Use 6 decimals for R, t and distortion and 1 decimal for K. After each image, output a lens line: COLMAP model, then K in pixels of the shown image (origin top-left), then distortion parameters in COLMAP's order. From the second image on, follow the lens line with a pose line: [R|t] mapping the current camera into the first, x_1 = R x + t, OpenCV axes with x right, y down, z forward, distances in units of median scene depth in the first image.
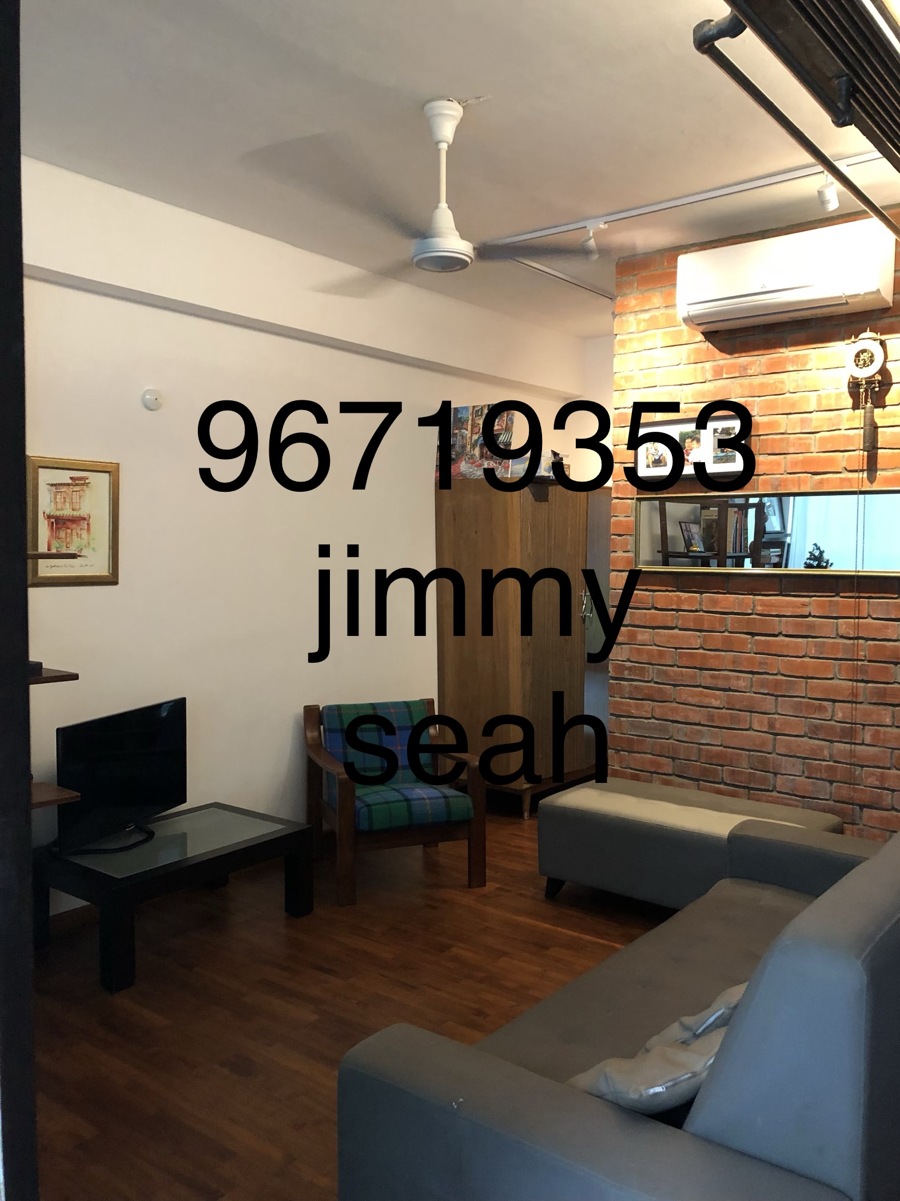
lens RADIAL K [[998.2, 0, 418.2], [0, 998.2, 614.9], [0, 0, 1]] dist [0.038161, -0.104246]
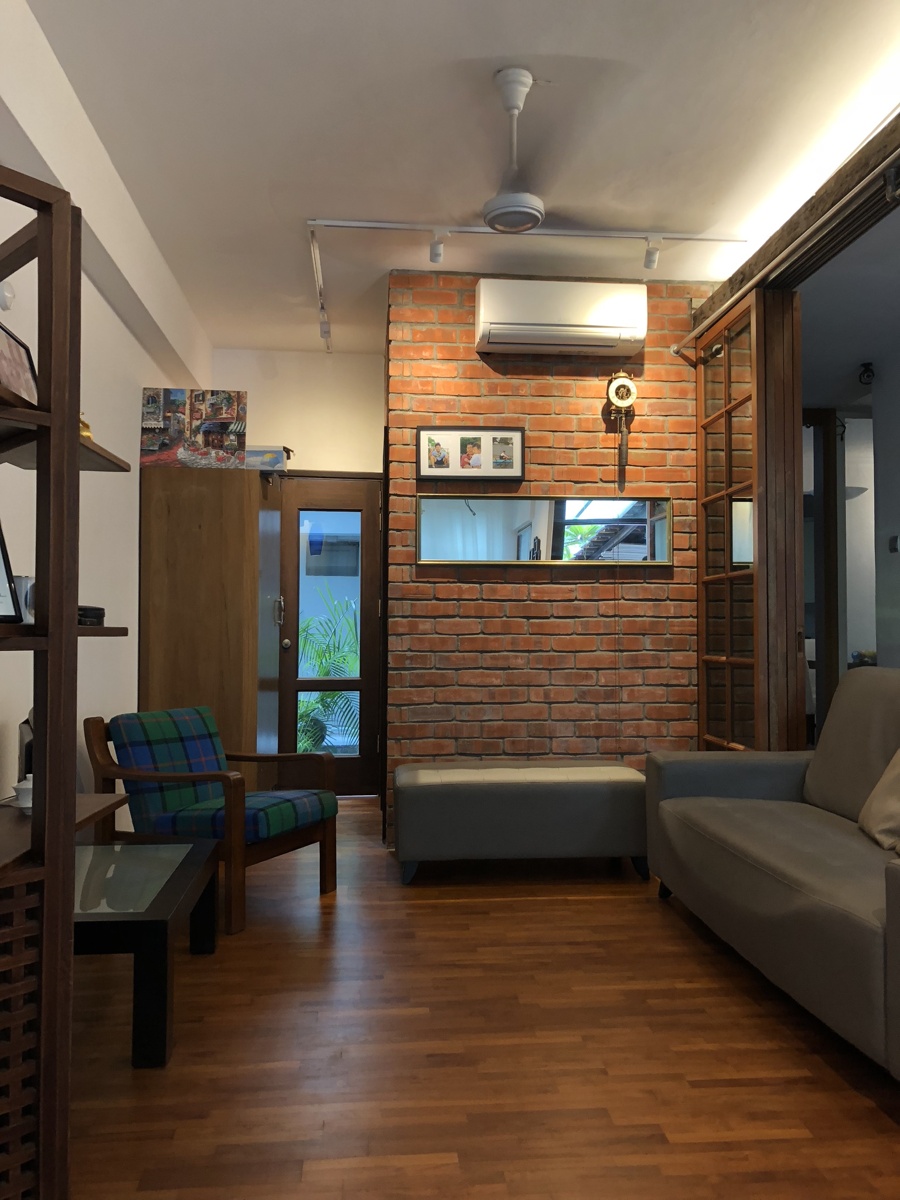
lens RADIAL K [[997.4, 0, 457.6], [0, 997.4, 605.4], [0, 0, 1]] dist [0.038161, -0.104246]
pose [[0.705049, 0.016381, 0.708969, -0.538631], [0.047856, 0.996355, -0.070613, 0.082727], [-0.707542, 0.083714, 0.701696, 0.256683]]
